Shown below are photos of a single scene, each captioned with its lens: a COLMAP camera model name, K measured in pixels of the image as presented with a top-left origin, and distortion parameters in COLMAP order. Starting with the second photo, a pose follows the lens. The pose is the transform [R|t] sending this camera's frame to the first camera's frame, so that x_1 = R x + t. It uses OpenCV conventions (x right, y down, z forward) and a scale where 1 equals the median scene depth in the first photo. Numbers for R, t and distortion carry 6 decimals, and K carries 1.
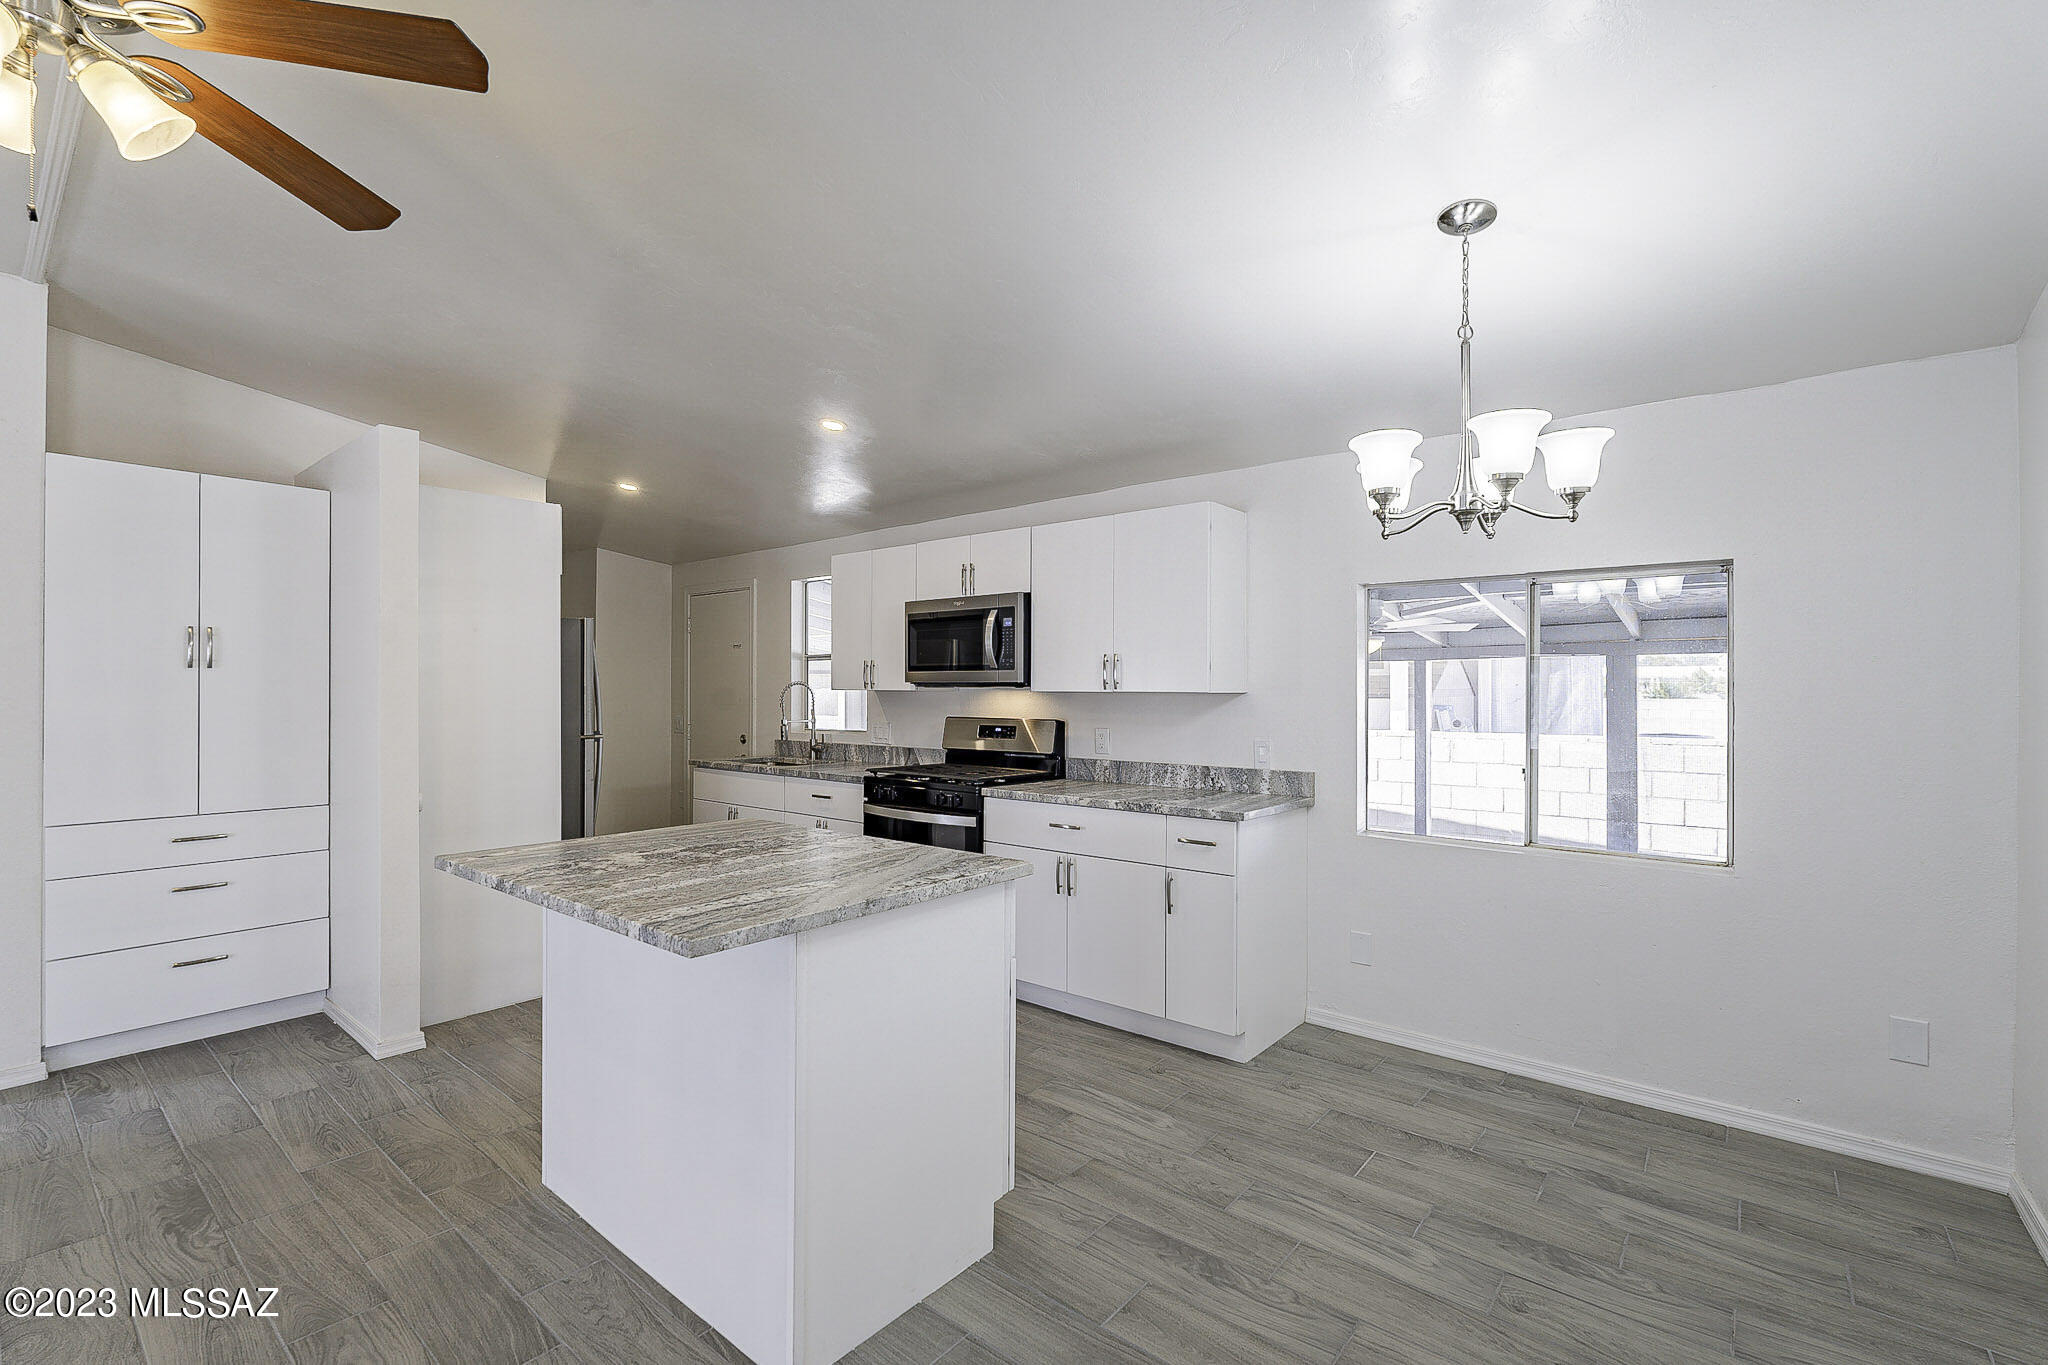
lens RADIAL K [[894.4, 0, 1022.2], [0, 894.4, 685.9], [0, 0, 1]] dist [-0.003602, 0.000344]
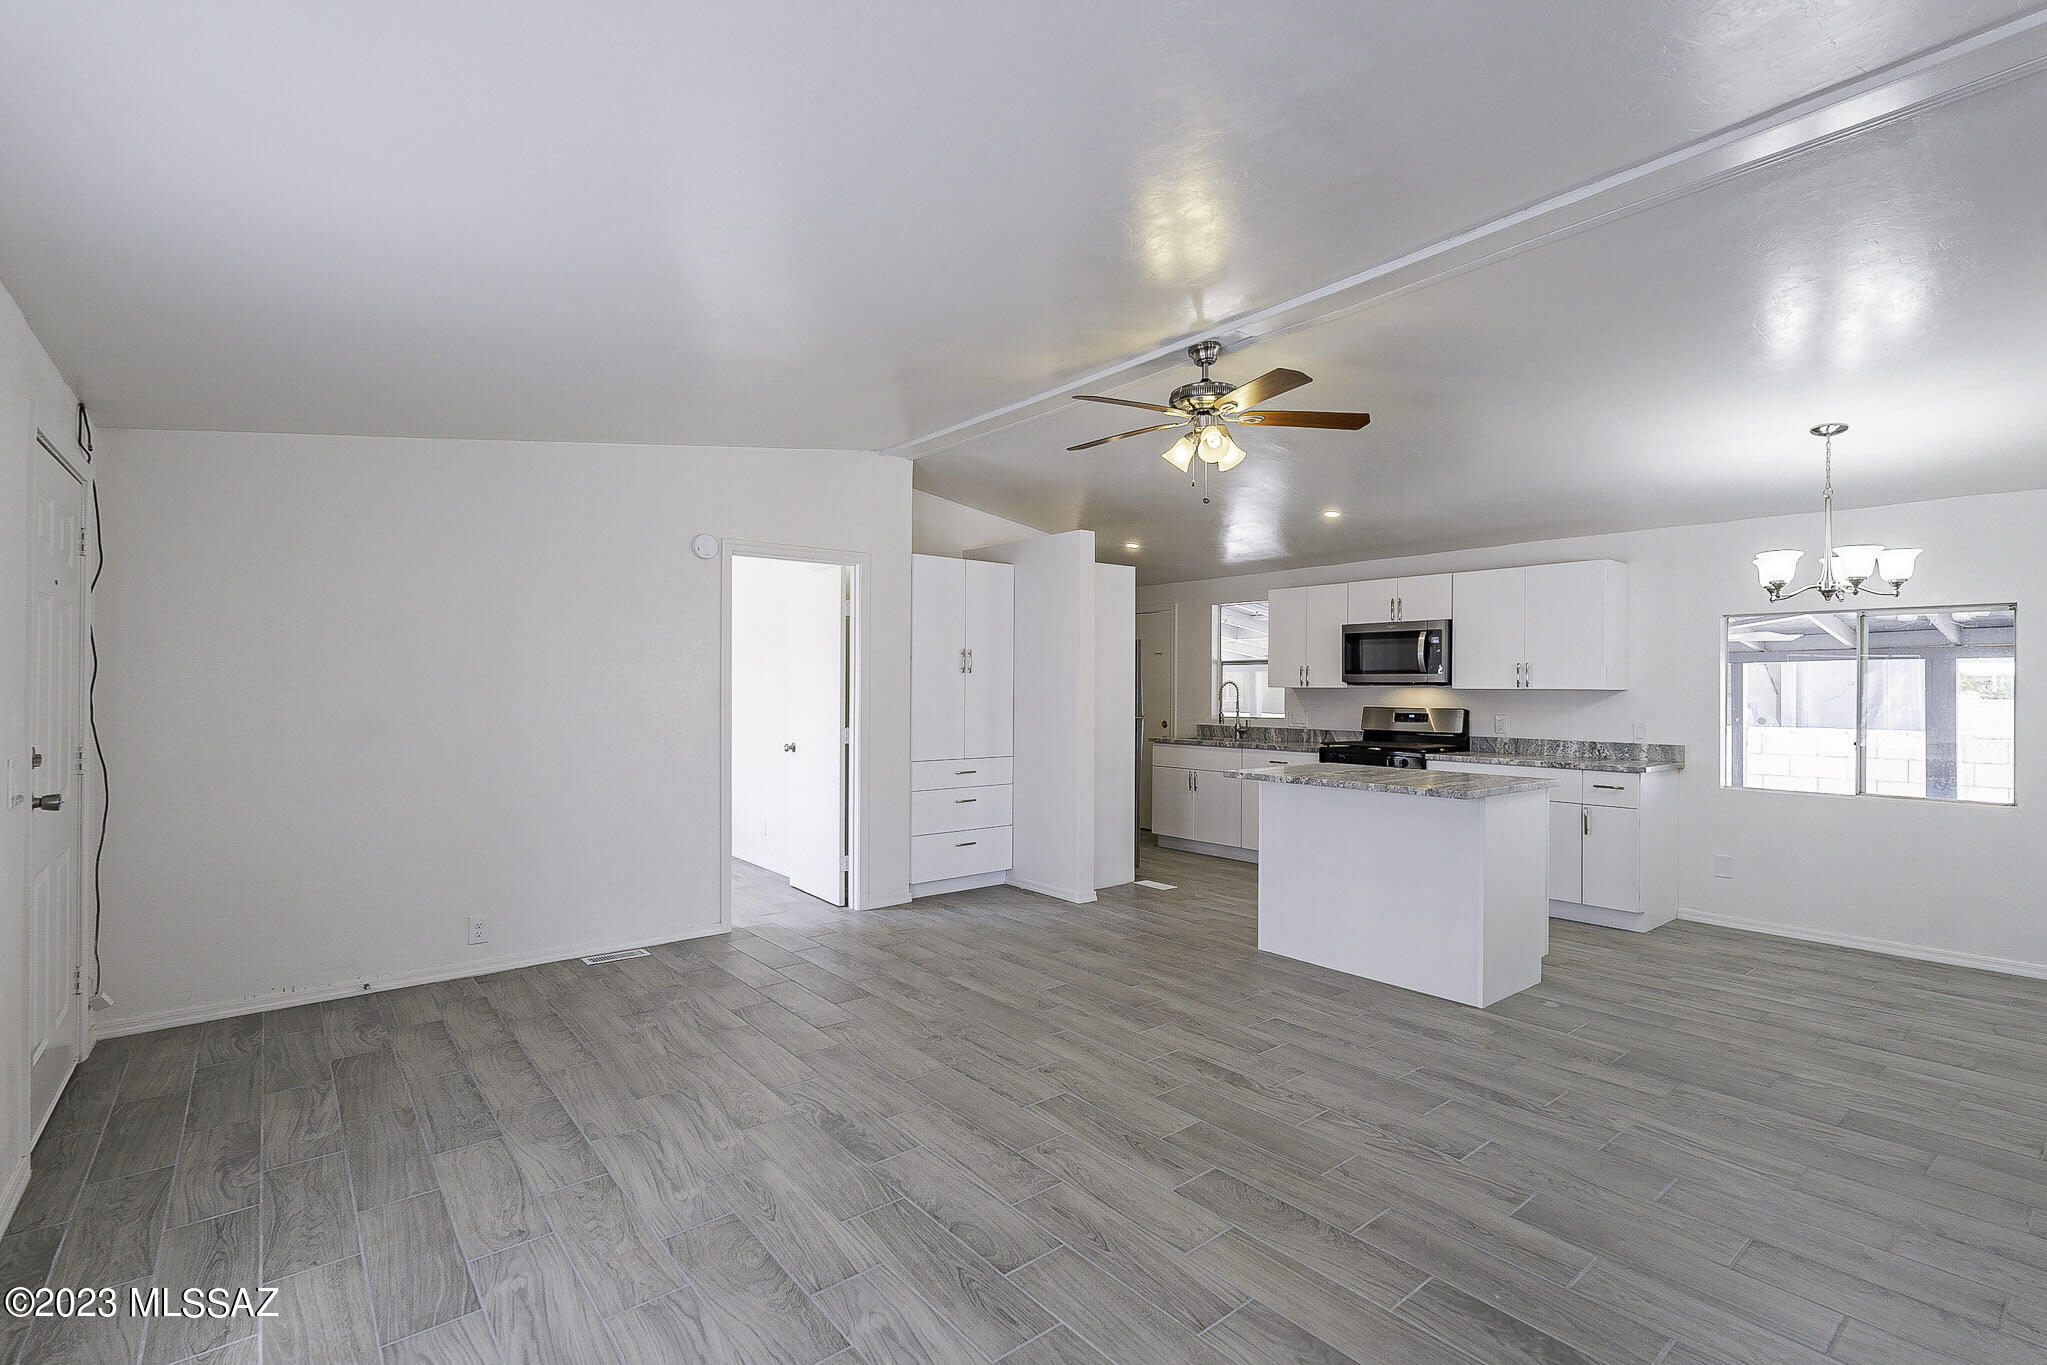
lens RADIAL K [[932.5, 0, 1023.5], [0, 932.5, 682.5], [0, 0, 1]] dist [-0.001865, 0.000770]
pose [[0.981308, 0.002094, -0.192433, -0.419882], [-0.002322, 0.999997, -0.000959, -0.000497], [0.192430, 0.001388, 0.981310, -0.662970]]
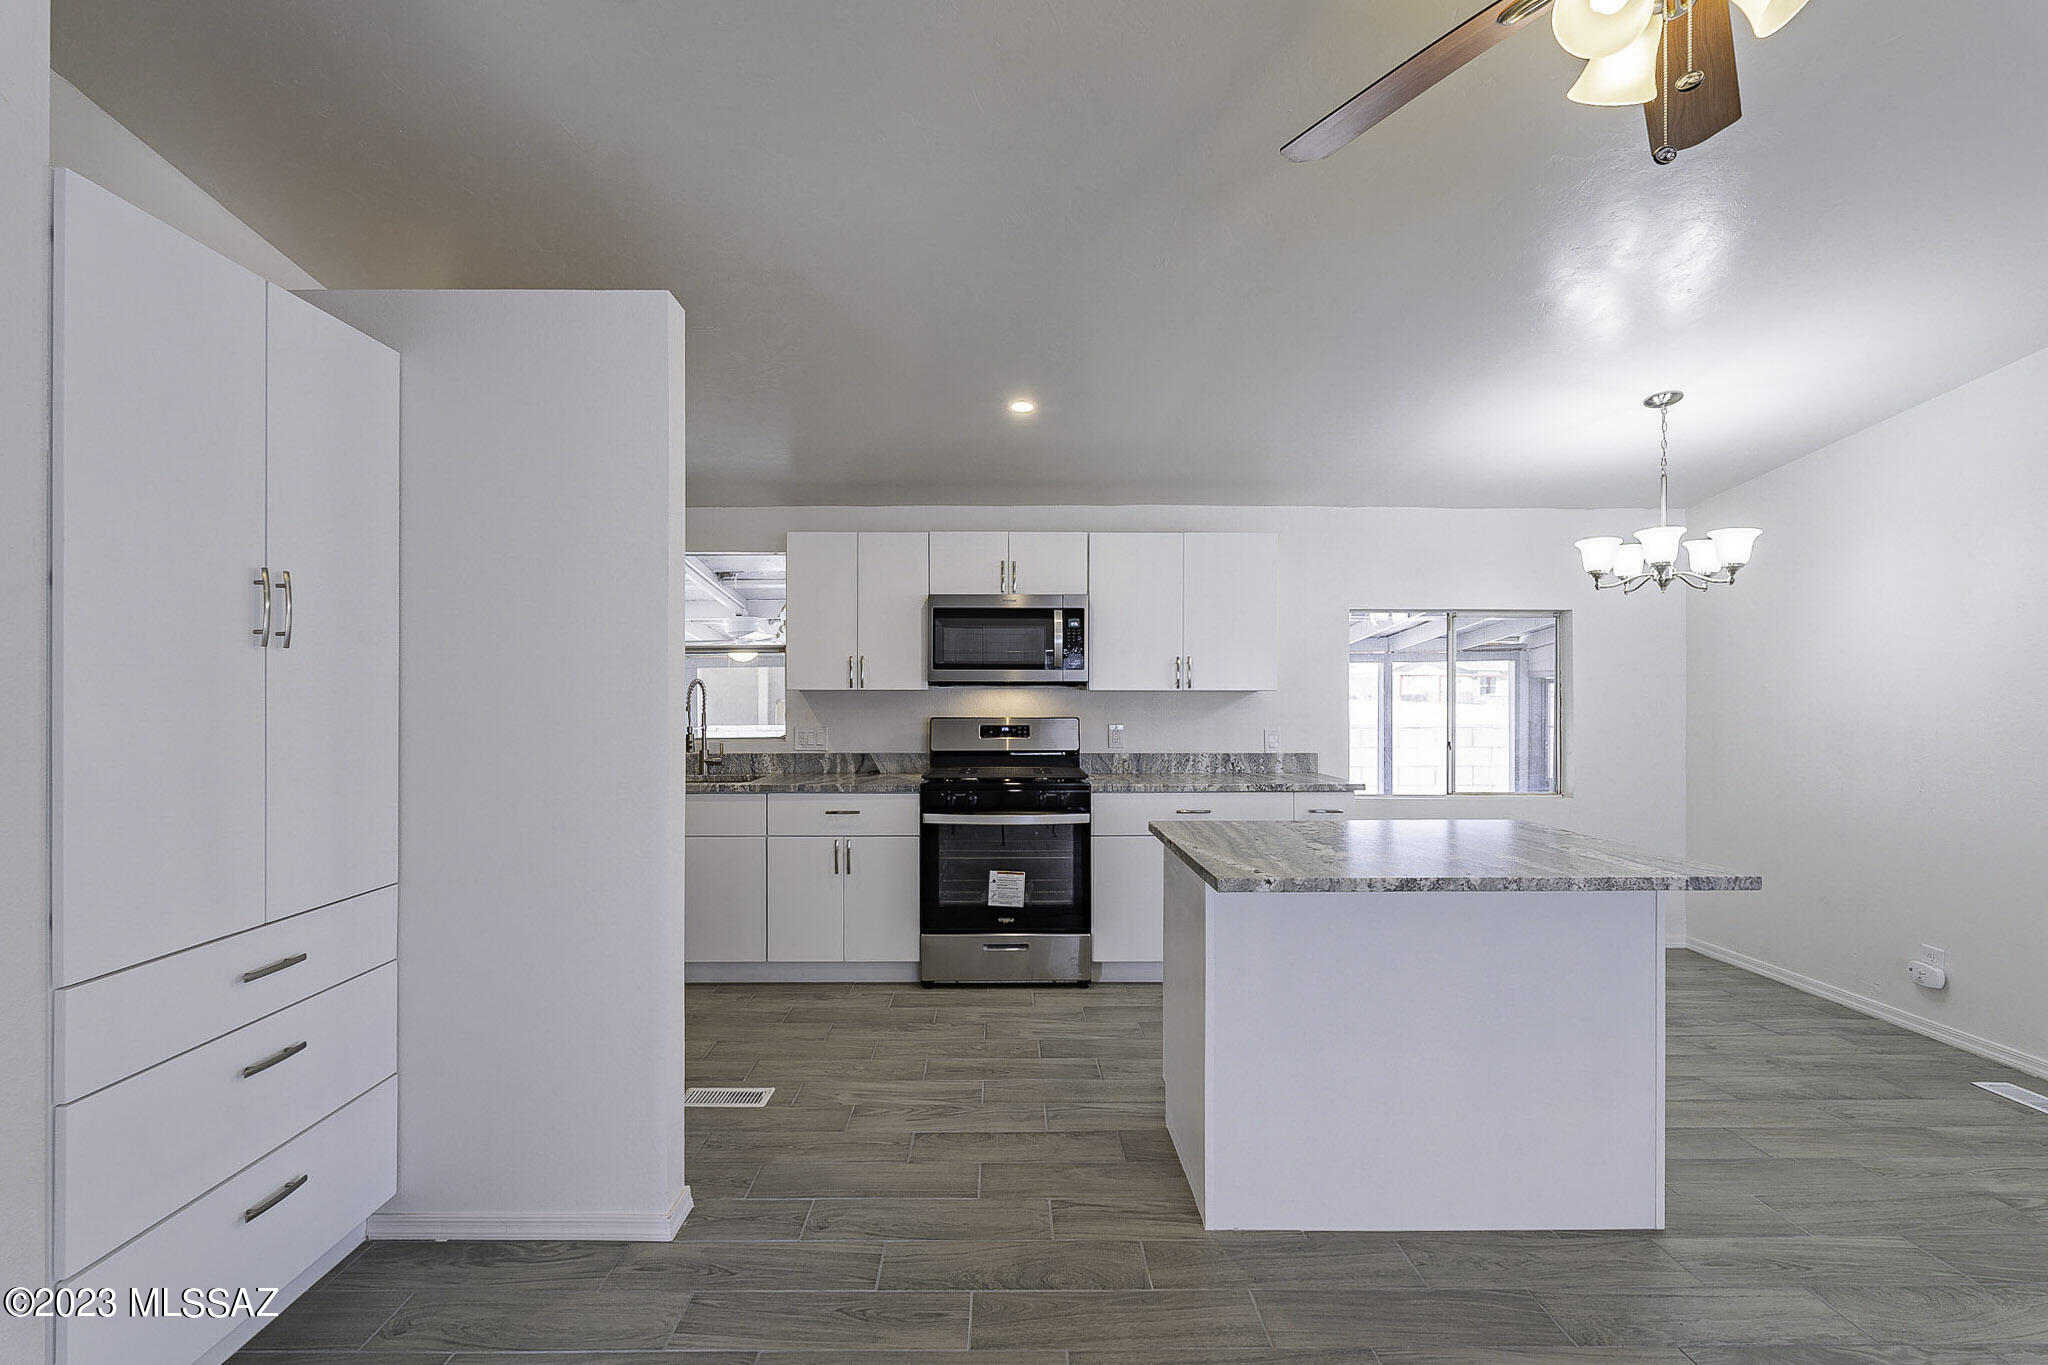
lens RADIAL K [[914.5, 0, 1003.9], [0, 914.5, 692.3], [0, 0, 1]] dist [-0.002385, -0.000084]
pose [[0.768305, -0.002524, 0.640078, -0.838123], [-0.001369, 0.999983, 0.005586, 0.002759], [-0.640082, -0.005168, 0.768289, 0.272377]]
